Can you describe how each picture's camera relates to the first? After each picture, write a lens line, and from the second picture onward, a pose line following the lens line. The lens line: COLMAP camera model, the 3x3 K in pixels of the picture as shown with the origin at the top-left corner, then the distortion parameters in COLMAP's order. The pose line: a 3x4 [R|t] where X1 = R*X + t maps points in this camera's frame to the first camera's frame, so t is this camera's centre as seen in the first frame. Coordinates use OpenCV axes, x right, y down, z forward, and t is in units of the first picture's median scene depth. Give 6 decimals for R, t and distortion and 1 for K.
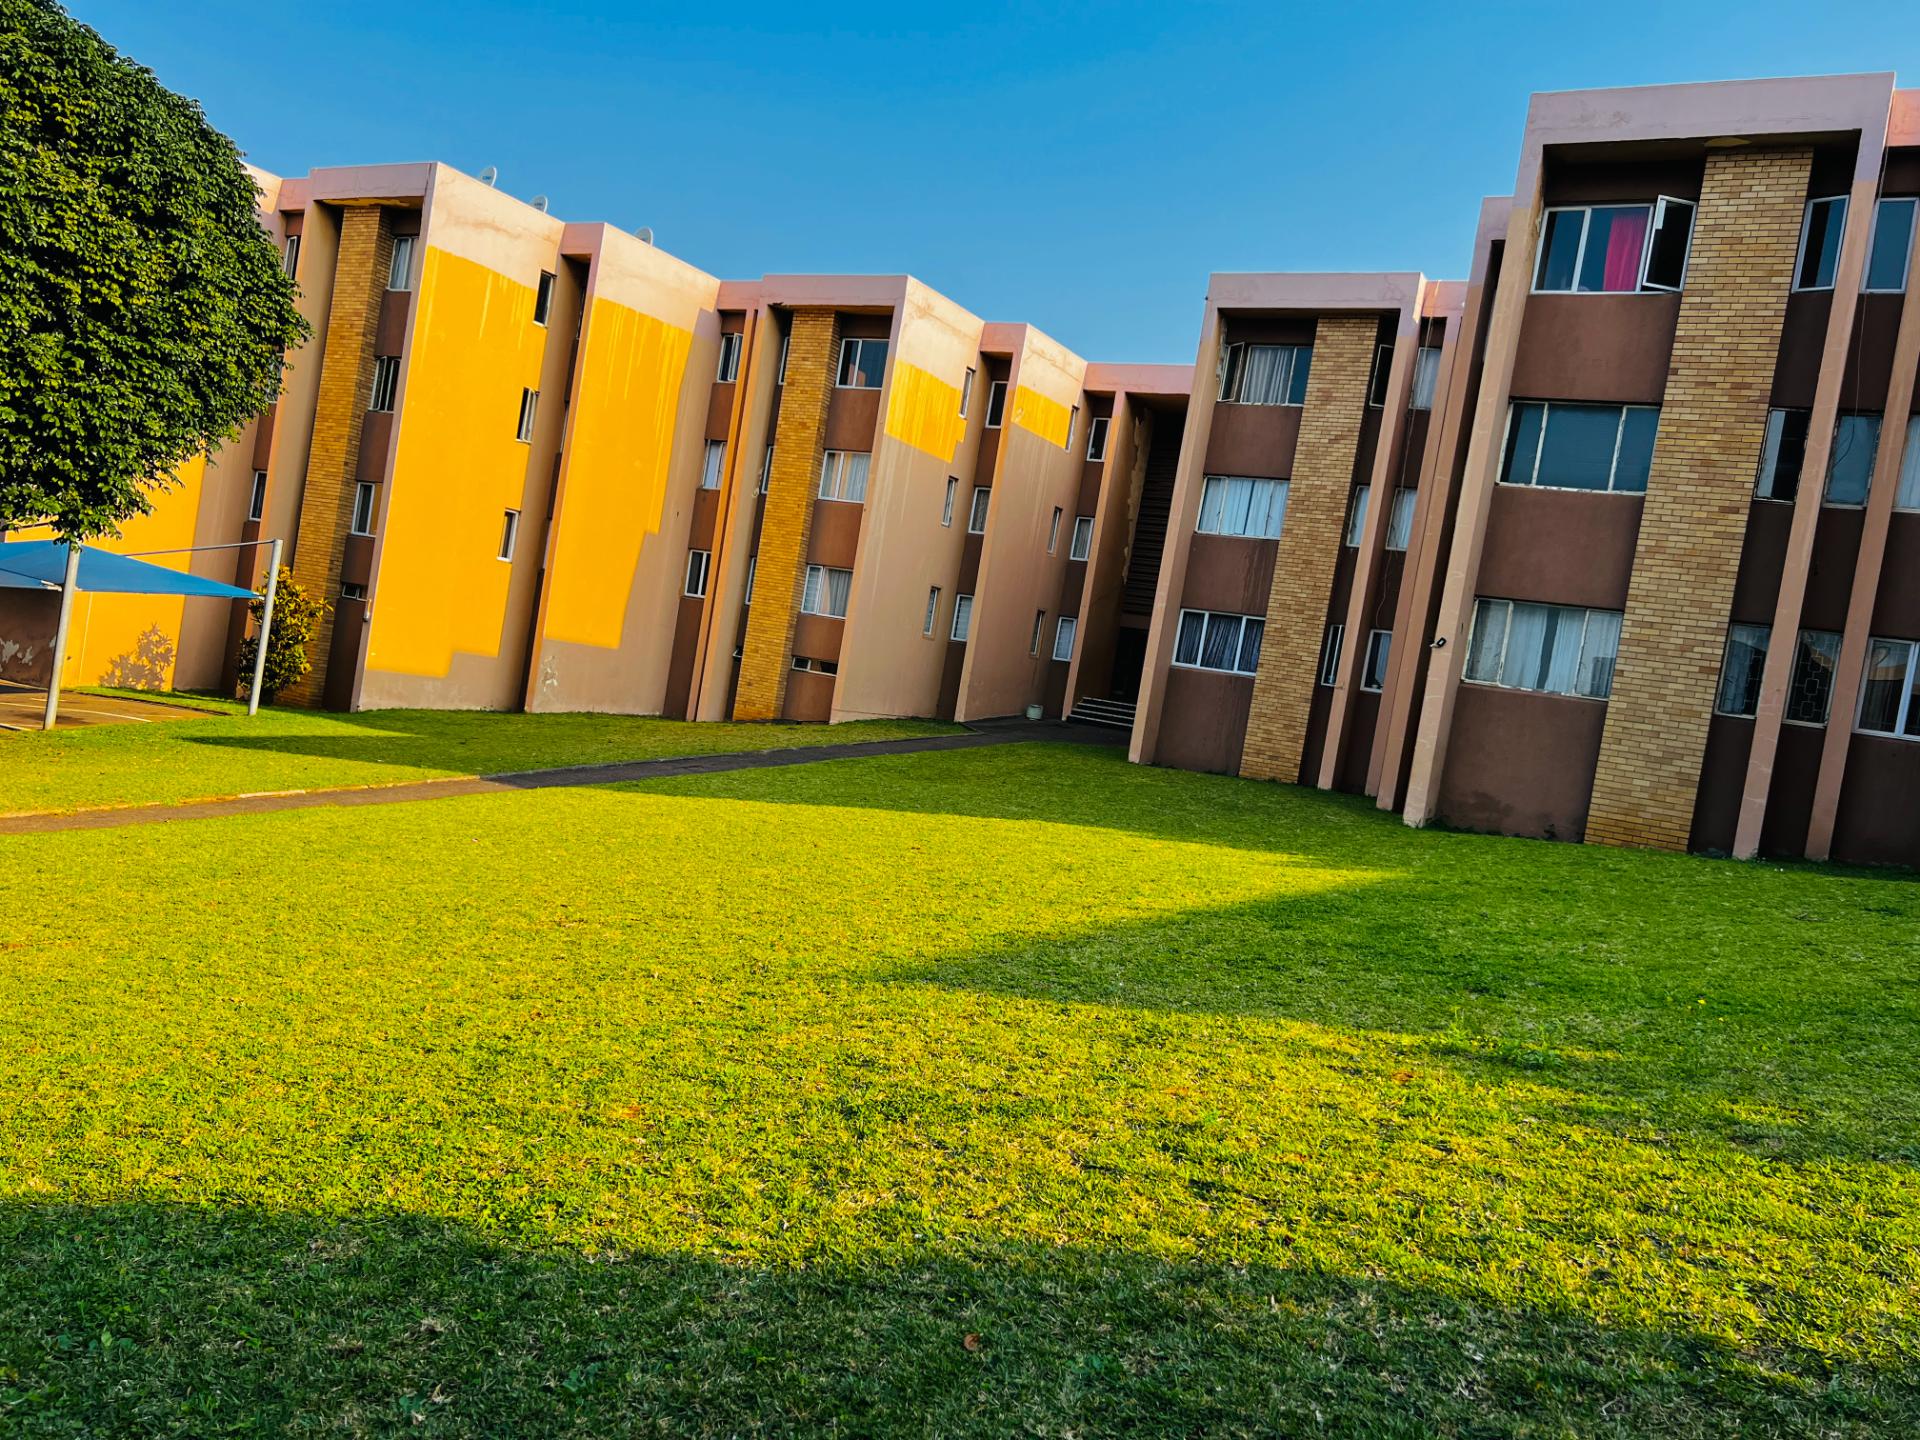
lens RADIAL K [[1445.0, 0, 960.7], [0, 1445.0, 731.3], [0, 0, 1]] dist [0.055708, -0.063960]
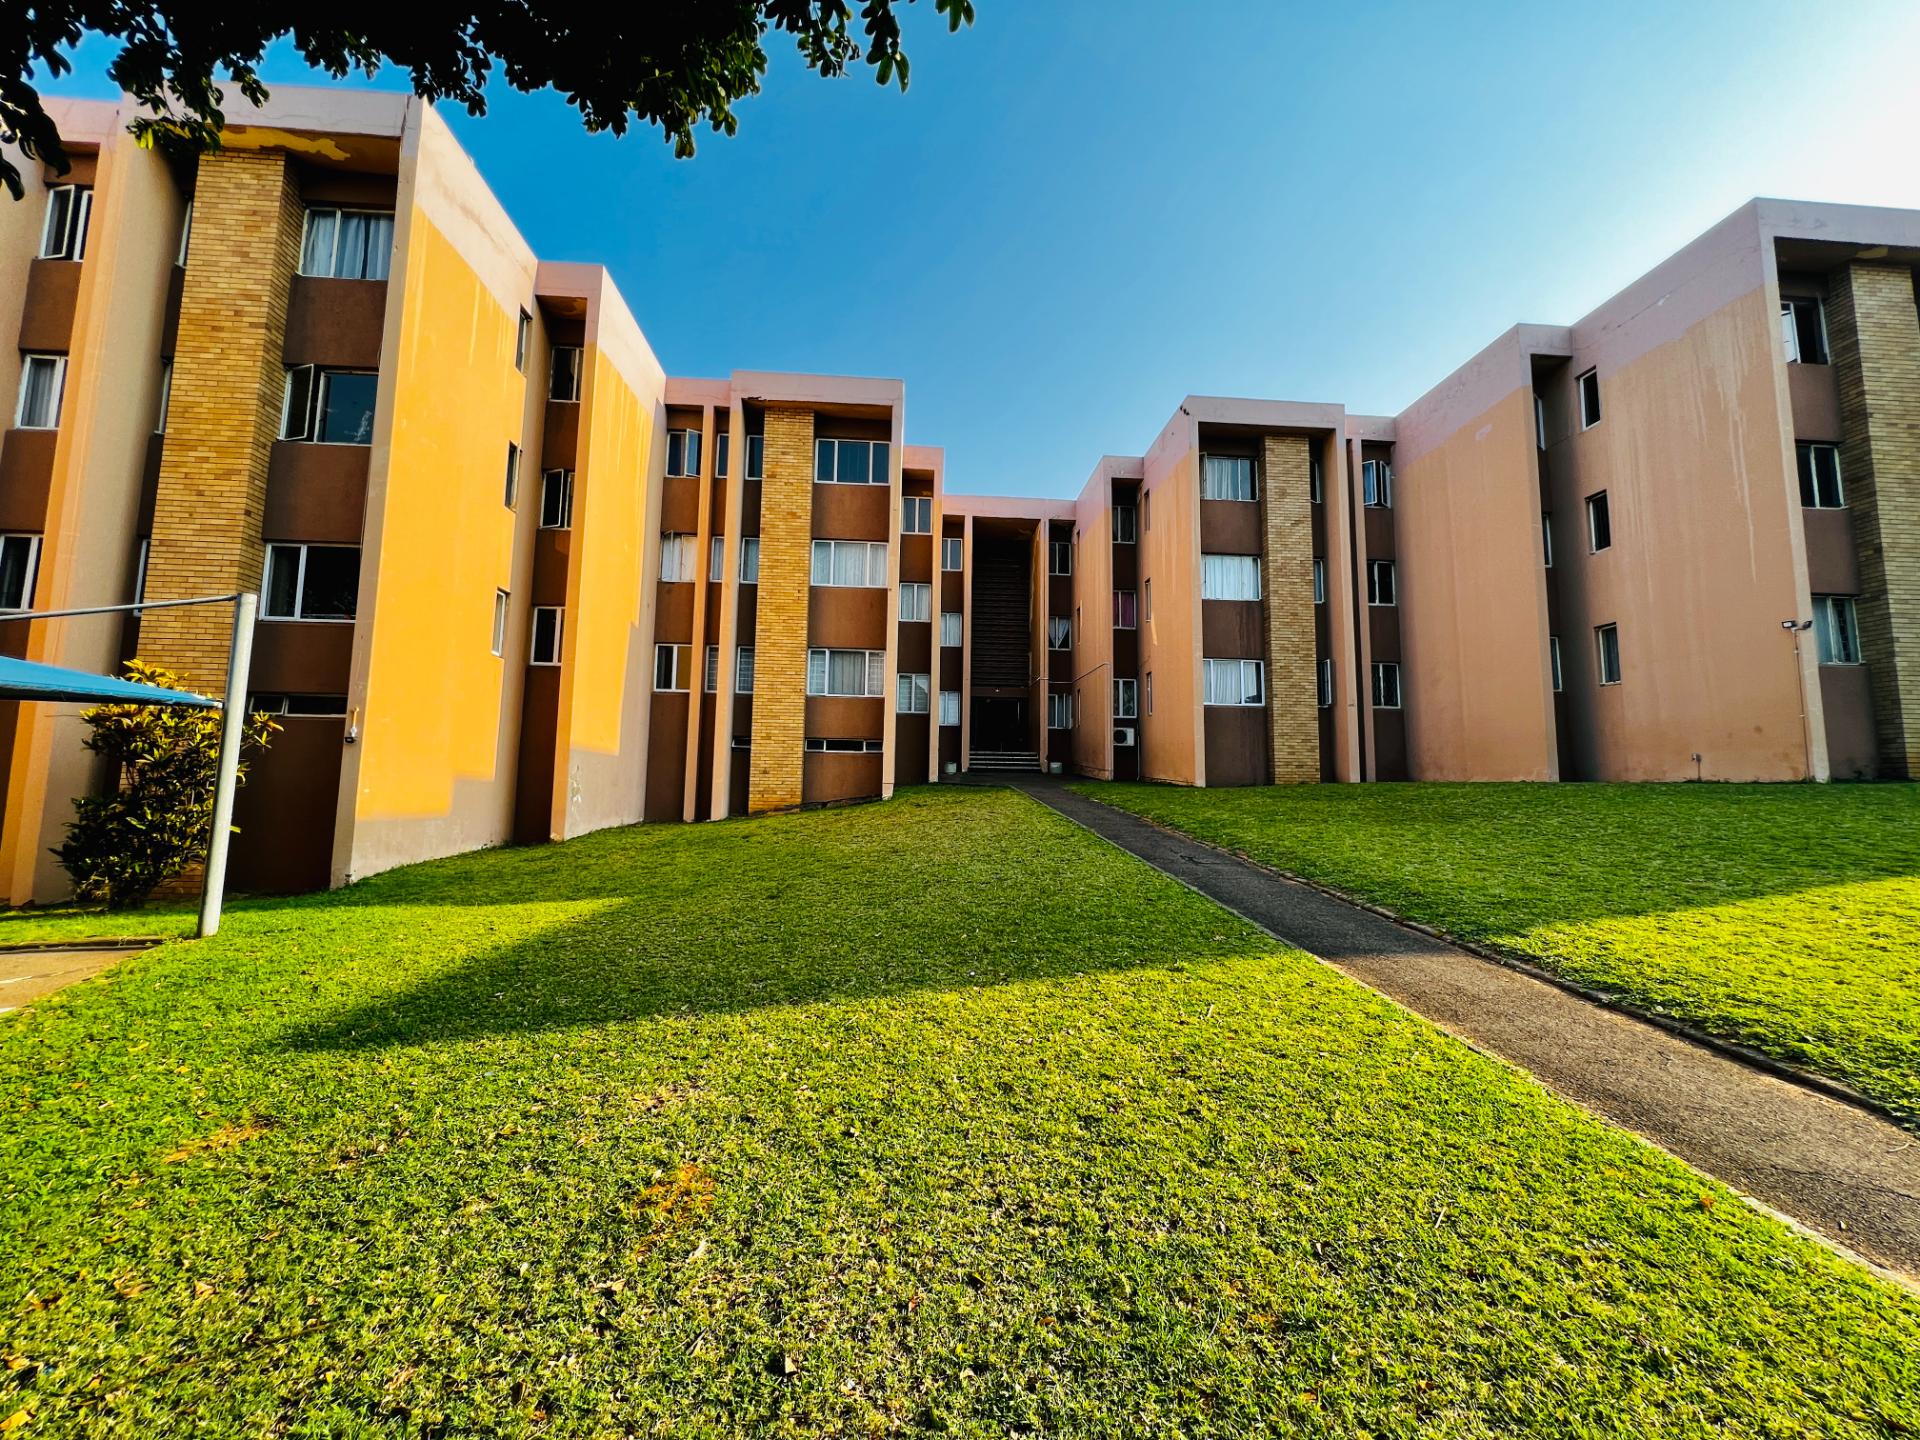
lens RADIAL K [[767.1, 0, 957.5], [0, 767.1, 719.0], [0, 0, 1]] dist [-0.004081, 0.001136]
pose [[0.815122, -0.090647, 0.572153, -0.410016], [0.136547, 0.989916, -0.037700, -0.038275], [-0.562966, 0.108856, 0.819280, 0.610818]]
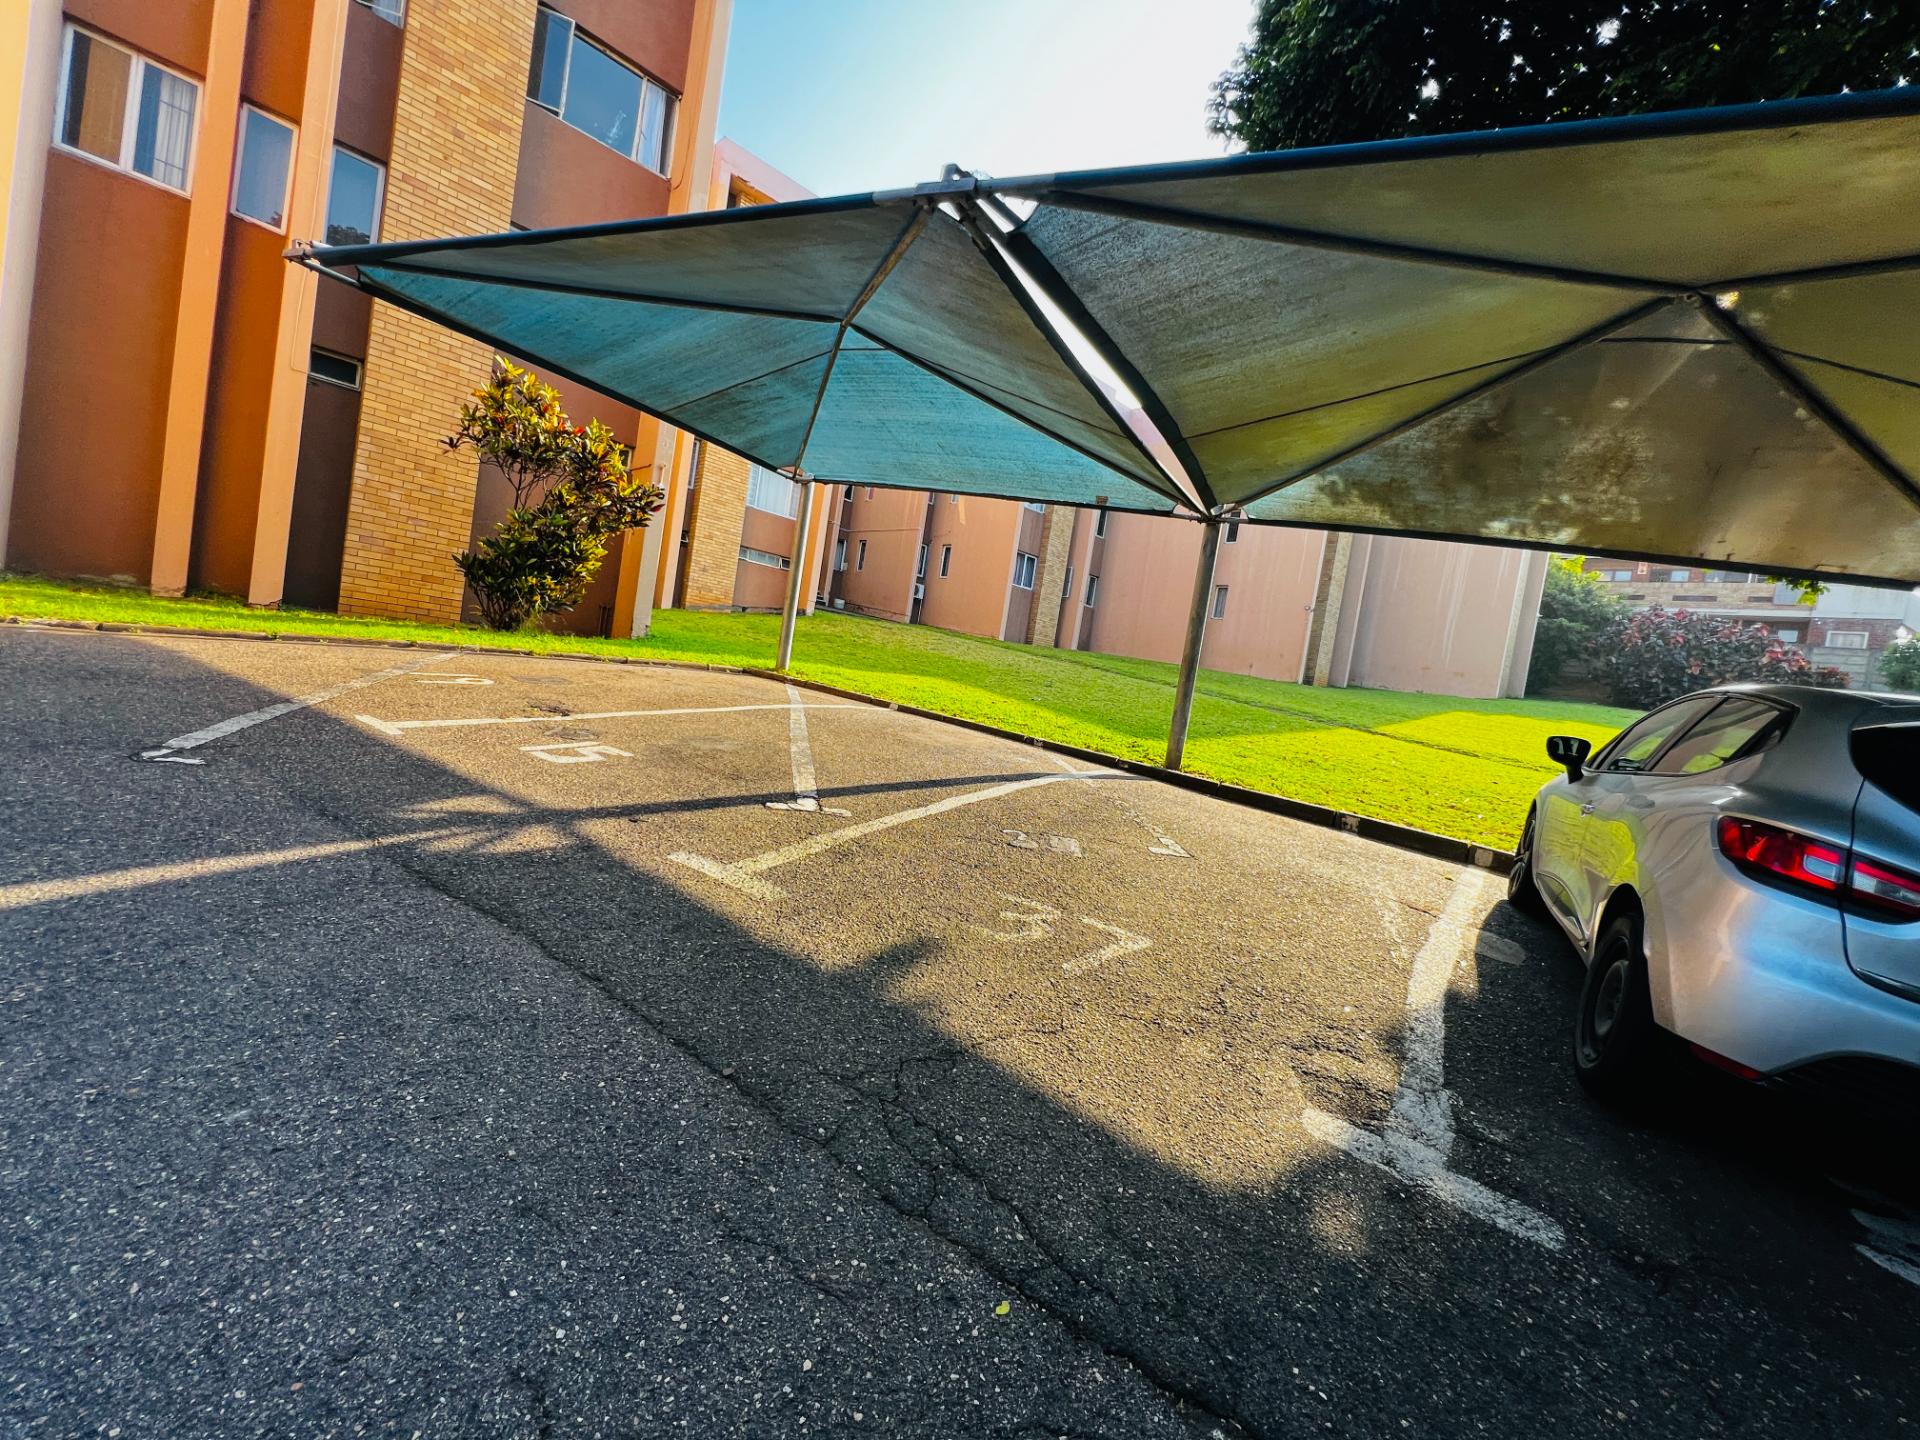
lens RADIAL K [[767.1, 0, 958.6], [0, 767.1, 714.1], [0, 0, 1]] dist [-0.004081, 0.001136]
pose [[0.299235, -0.154882, 0.941525, -0.761083], [-0.073936, 0.980008, 0.184711, -0.057055], [-0.951311, -0.124884, 0.281801, 0.814399]]
